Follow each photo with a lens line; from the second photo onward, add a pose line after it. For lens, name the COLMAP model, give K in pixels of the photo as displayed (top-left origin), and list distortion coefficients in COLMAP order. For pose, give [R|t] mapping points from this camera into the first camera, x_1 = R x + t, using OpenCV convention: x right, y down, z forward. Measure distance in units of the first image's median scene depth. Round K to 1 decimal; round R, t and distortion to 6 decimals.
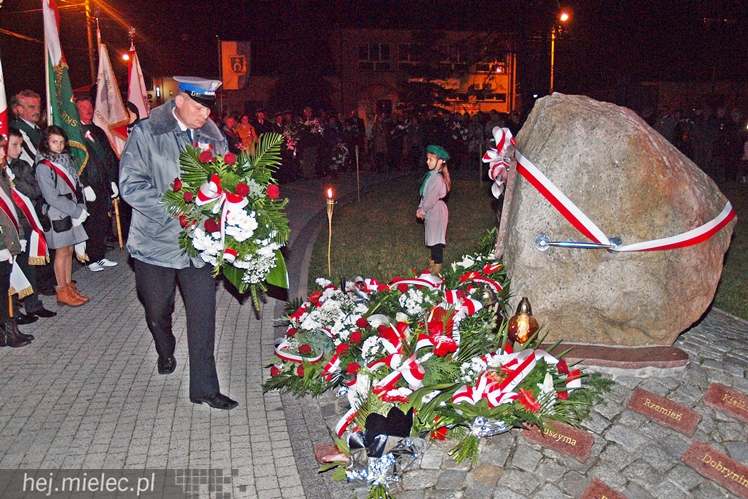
lens RADIAL K [[652.0, 0, 385.1], [0, 652.0, 248.9], [0, 0, 1]] dist [-0.115237, 0.066555]
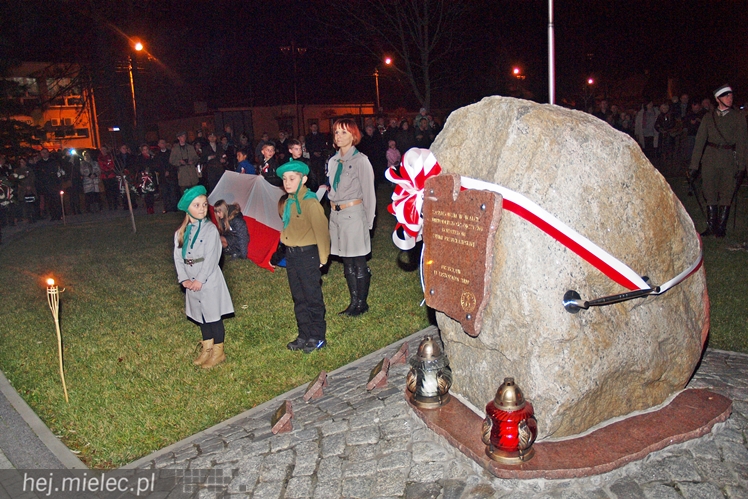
lens RADIAL K [[620.8, 0, 374.0], [0, 620.8, 249.5], [0, 0, 1]] dist [-0.087796, -0.000690]
pose [[0.787878, -0.154676, 0.596090, -0.319271], [0.176856, 0.984000, 0.021574, -0.118342], [-0.589889, 0.088424, 0.802628, 0.568788]]
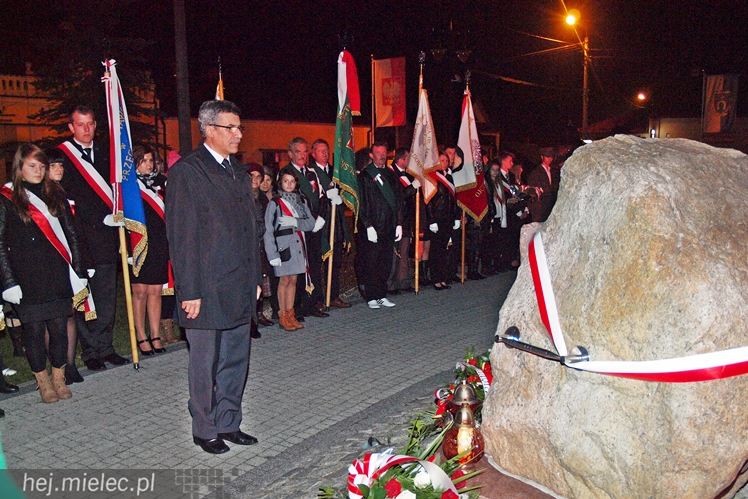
lens RADIAL K [[737.3, 0, 374.0], [0, 737.3, 249.5], [0, 0, 1]] dist [-0.108027, 0.001375]
pose [[0.704500, 0.093565, -0.703509, 0.697532], [-0.151658, 0.988222, -0.020441, -0.066847], [0.693311, 0.121094, 0.710392, 0.279934]]
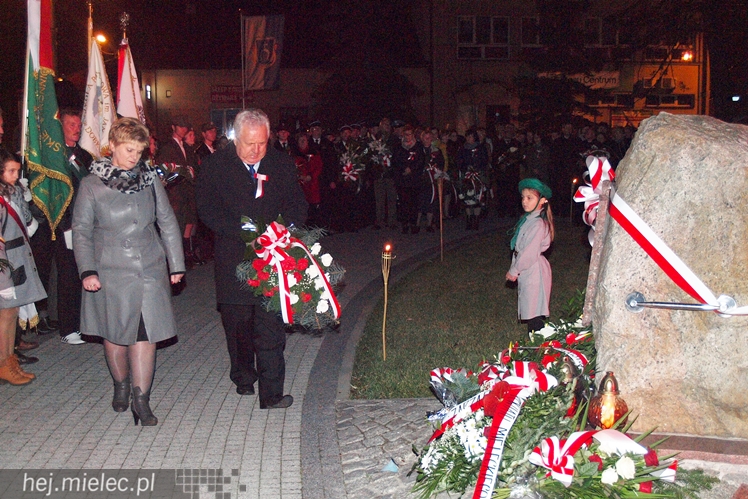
lens RADIAL K [[1077.8, 0, 374.0], [0, 1077.8, 249.5], [0, 0, 1]] dist [-0.113740, -0.036172]
pose [[0.992155, 0.012874, -0.124350, 0.087349], [-0.023919, 0.995856, -0.087744, 0.045971], [0.122705, 0.090030, 0.988351, -0.320661]]
